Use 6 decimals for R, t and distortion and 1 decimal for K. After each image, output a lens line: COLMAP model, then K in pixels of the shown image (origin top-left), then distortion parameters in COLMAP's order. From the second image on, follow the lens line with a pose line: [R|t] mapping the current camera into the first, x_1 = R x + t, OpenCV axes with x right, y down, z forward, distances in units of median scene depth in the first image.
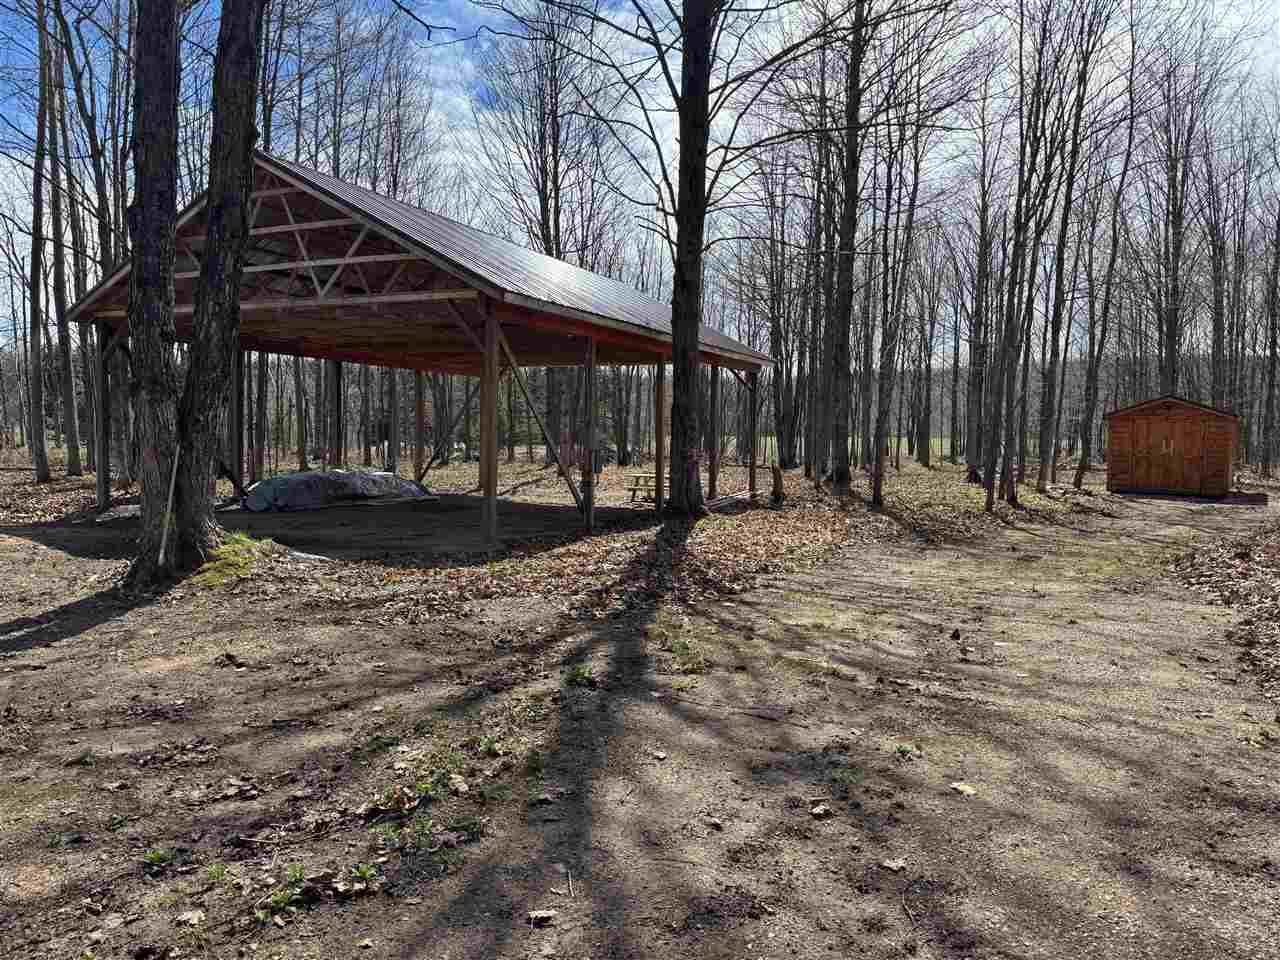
lens RADIAL K [[884.7, 0, 640.0], [0, 884.7, 480.0], [0, 0, 1]] dist [0.080668, -0.112936]
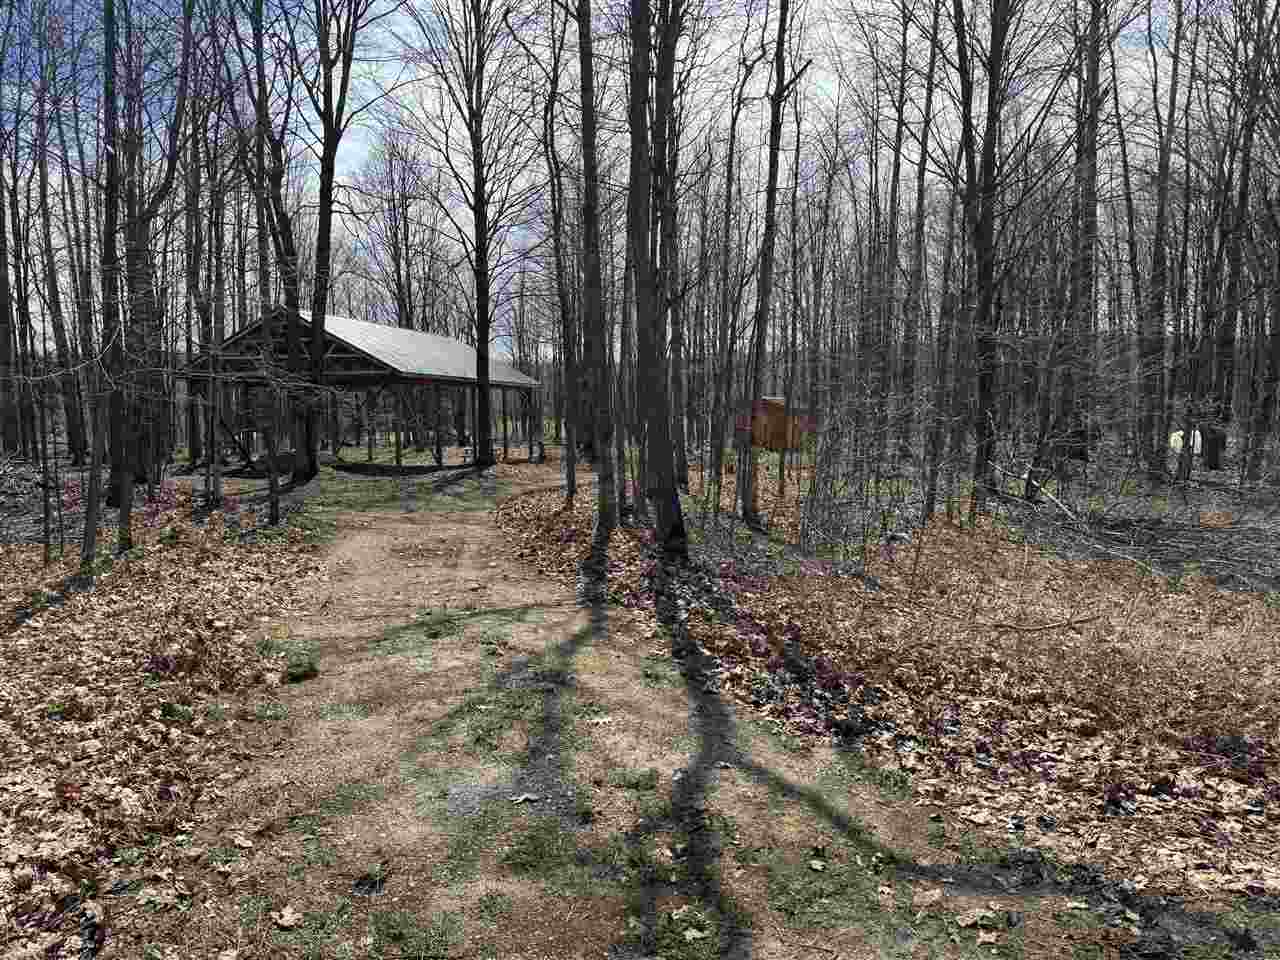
lens RADIAL K [[884.7, 0, 640.0], [0, 884.7, 480.0], [0, 0, 1]] dist [0.080668, -0.112936]
pose [[0.984268, -0.034029, 0.173374, 0.041592], [0.030526, 0.999273, 0.022833, 0.040368], [-0.174025, -0.017181, 0.984591, -1.175216]]
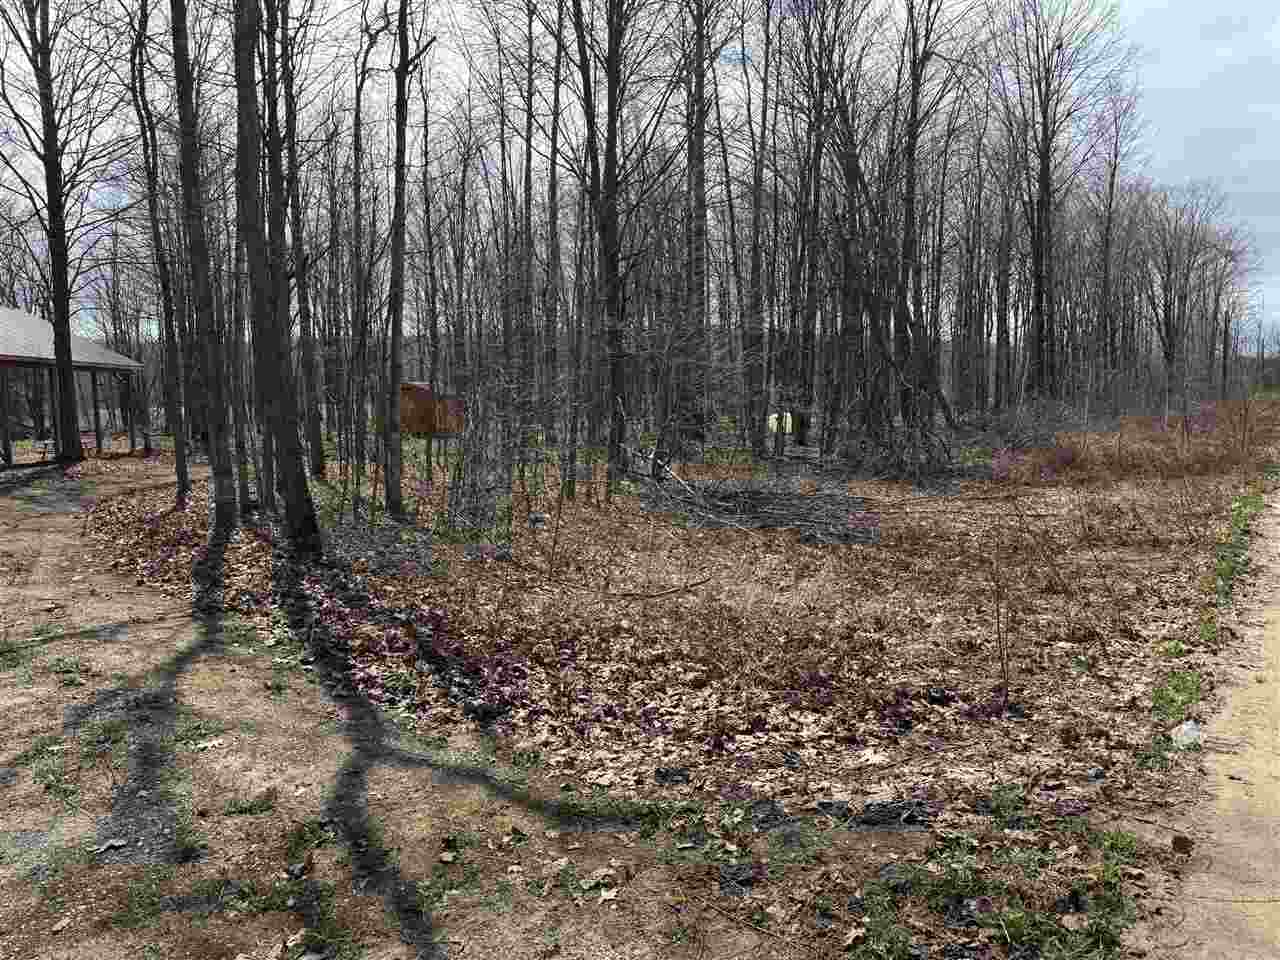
lens RADIAL K [[884.7, 0, 640.0], [0, 884.7, 480.0], [0, 0, 1]] dist [0.080668, -0.112936]
pose [[0.847331, -0.074860, 0.525762, 0.065087], [0.054172, 0.997035, 0.054658, 0.042235], [-0.528295, -0.017832, 0.848874, -1.173171]]
